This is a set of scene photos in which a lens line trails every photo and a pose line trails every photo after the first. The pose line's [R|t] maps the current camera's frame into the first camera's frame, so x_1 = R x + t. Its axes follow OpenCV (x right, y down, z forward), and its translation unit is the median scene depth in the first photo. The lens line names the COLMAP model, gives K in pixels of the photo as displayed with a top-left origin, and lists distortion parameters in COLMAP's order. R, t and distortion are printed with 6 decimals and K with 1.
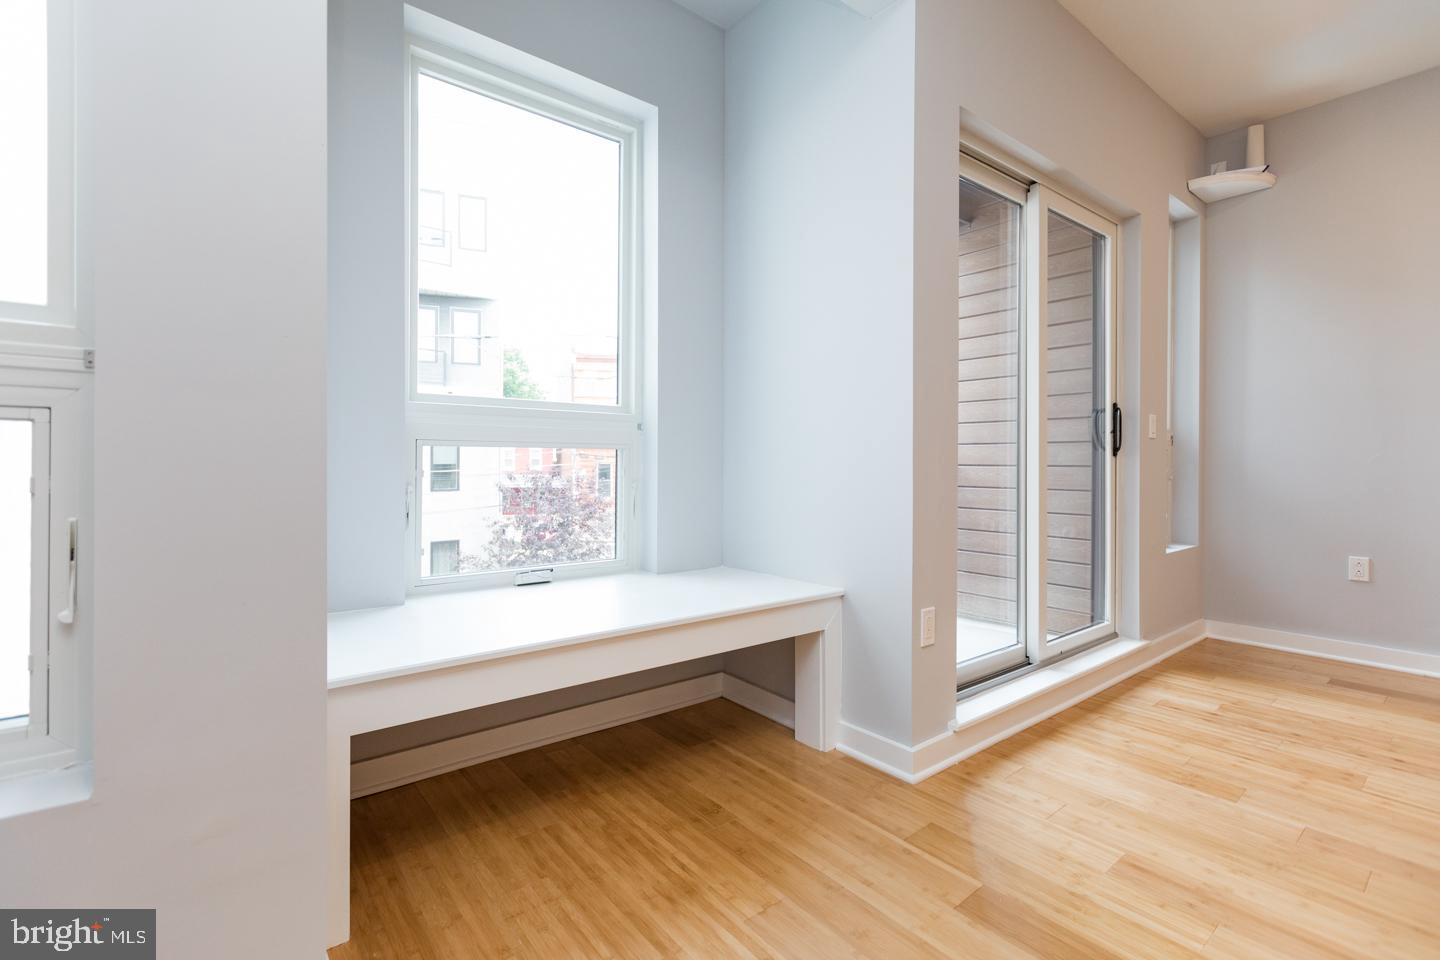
lens RADIAL K [[641.2, 0, 720.9], [0, 641.2, 461.9], [0, 0, 1]] dist [0.004276, -0.001463]
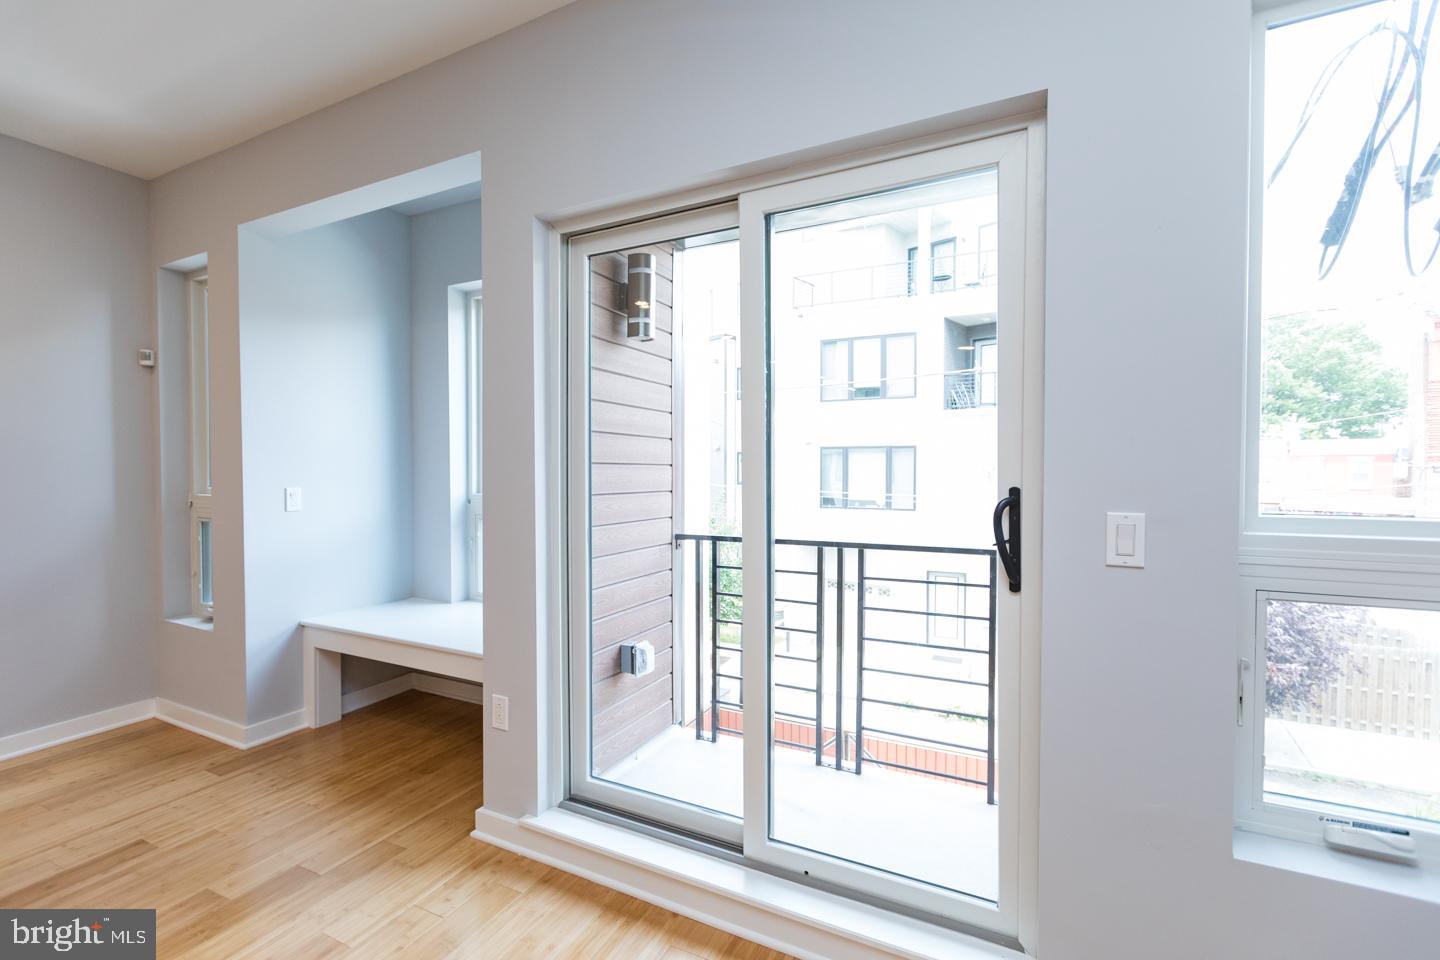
lens RADIAL K [[641.2, 0, 712.3], [0, 641.2, 471.5], [0, 0, 1]] dist [0.004276, -0.001463]
pose [[0.419115, -0.000855, -0.907933, 1.383446], [0.002060, 0.999998, 0.000009, -0.147329], [0.907931, -0.001874, 0.419116, 0.809235]]
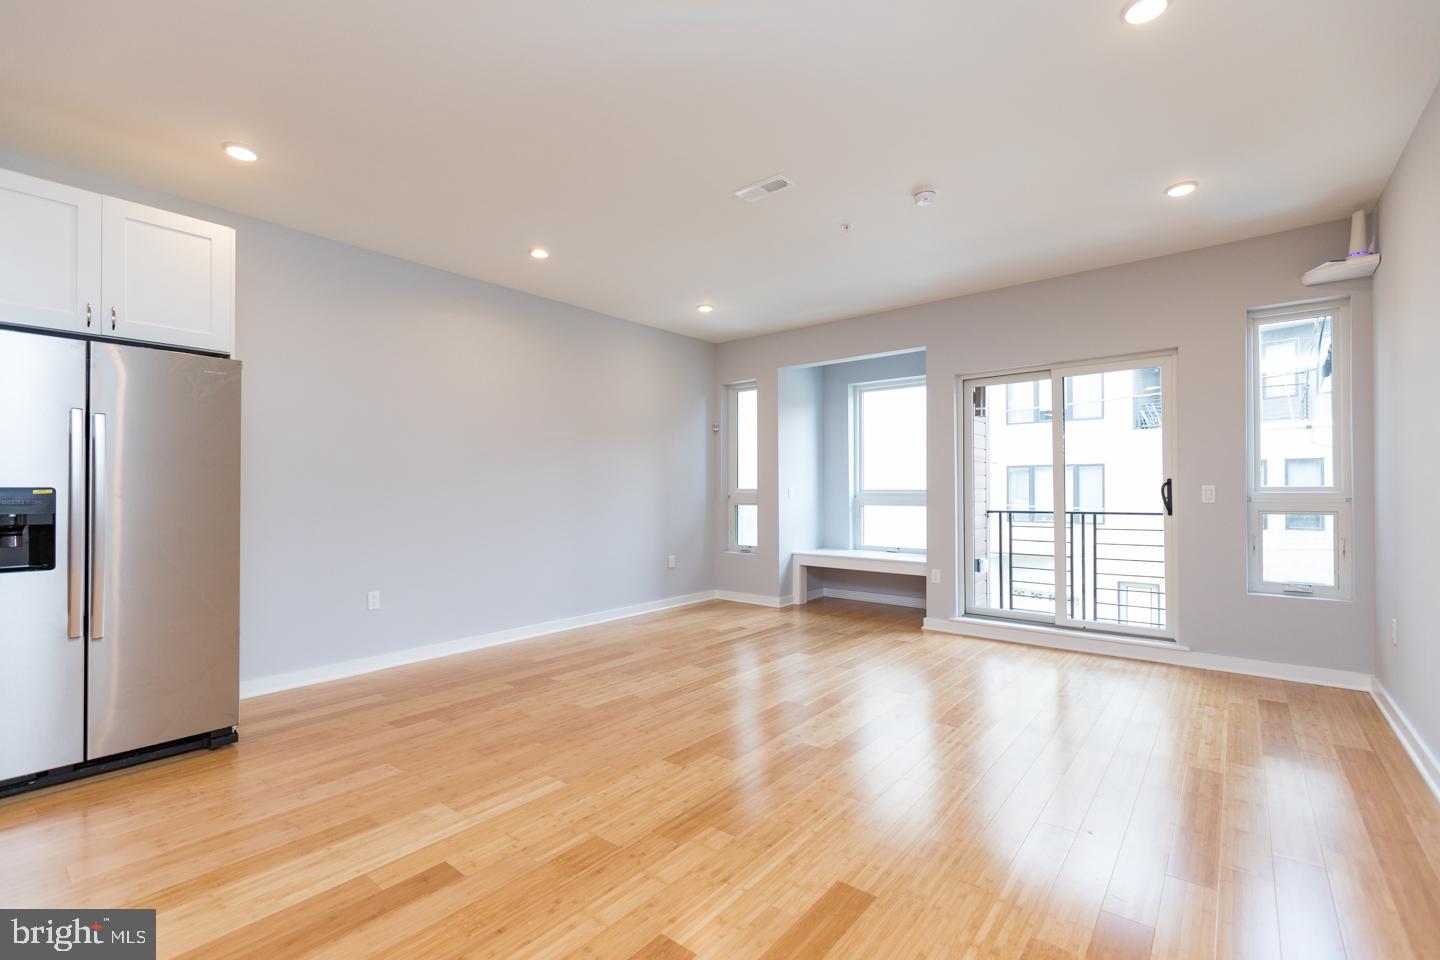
lens RADIAL K [[641.2, 0, 723.4], [0, 641.2, 485.6], [0, 0, 1]] dist [0.004276, -0.001463]
pose [[0.211304, -0.012028, -0.977346, 2.586000], [0.005261, 0.999924, -0.011169, -0.091254], [0.977406, -0.002781, 0.211351, -0.417385]]
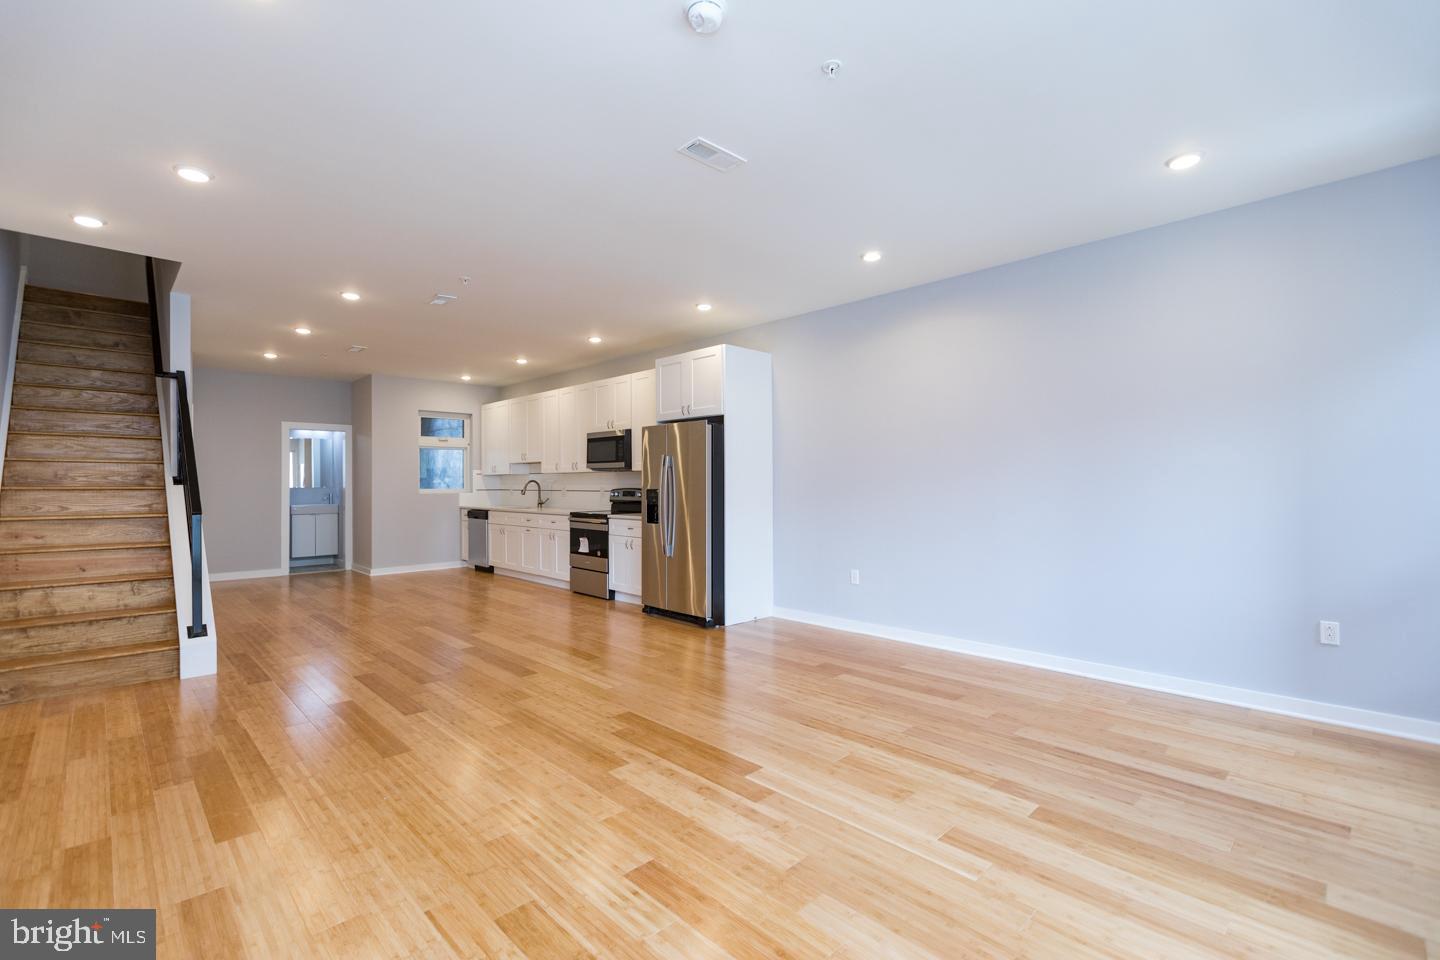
lens RADIAL K [[641.2, 0, 711.2], [0, 641.2, 480.0], [0, 0, 1]] dist [0.004276, -0.001463]
pose [[-0.996738, 0.001439, -0.080689, 1.196864], [0.002056, 0.999969, -0.007569, -0.124493], [0.080676, -0.007710, -0.996711, 1.382800]]
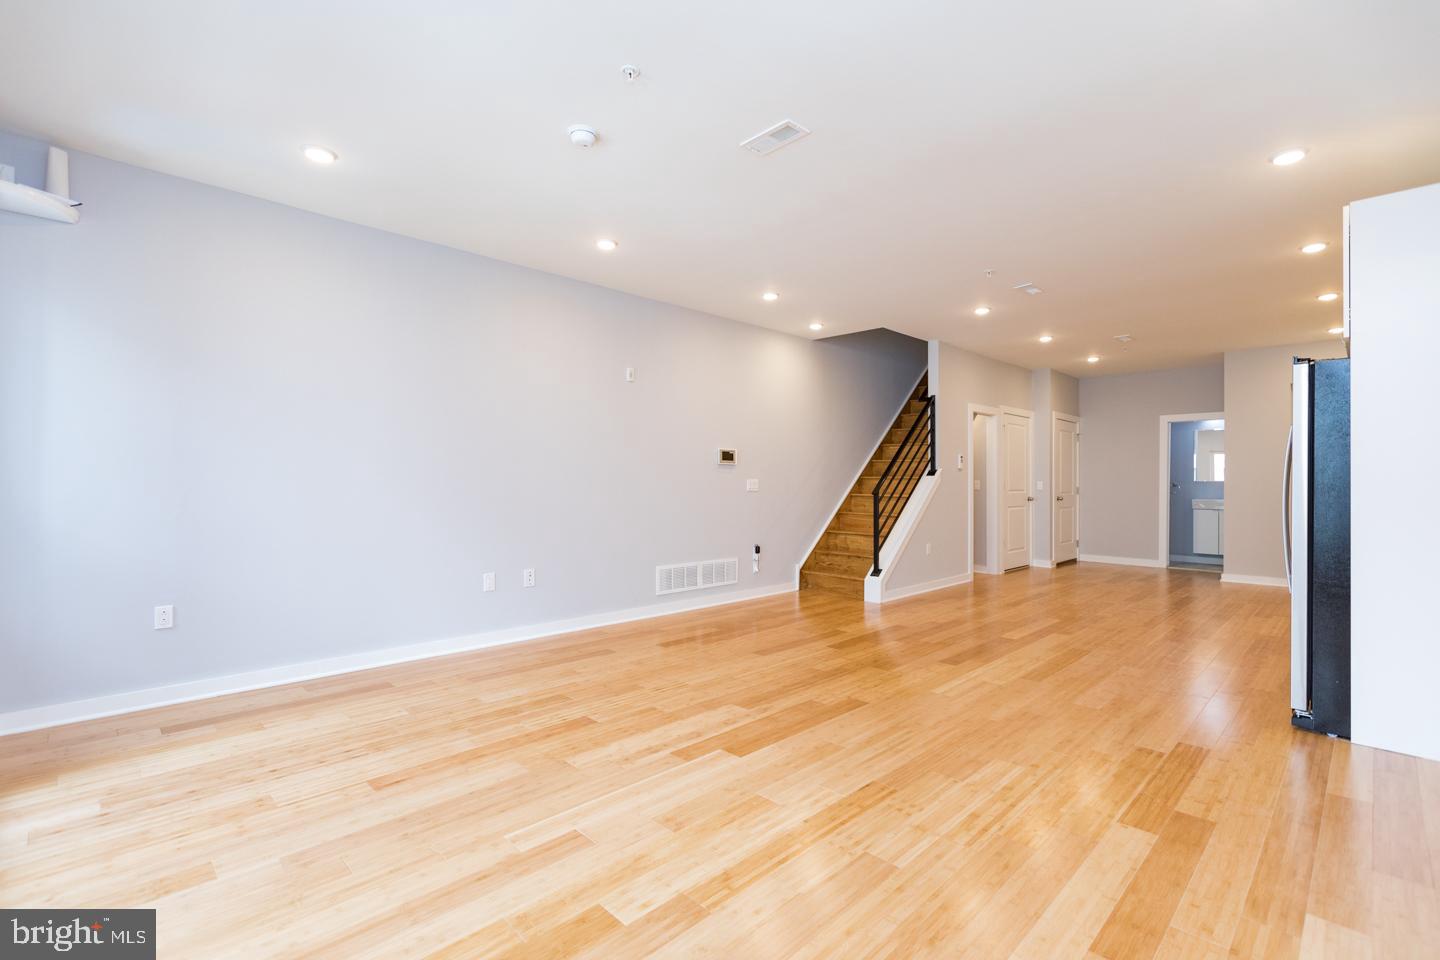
lens RADIAL K [[641.2, 0, 741.3], [0, 641.2, 496.0], [0, 0, 1]] dist [0.004276, -0.001463]
pose [[-0.111878, -0.025025, 0.993407, -0.264676], [-0.005502, 0.999683, 0.024563, -0.100814], [-0.993707, -0.002718, -0.111980, 0.232543]]
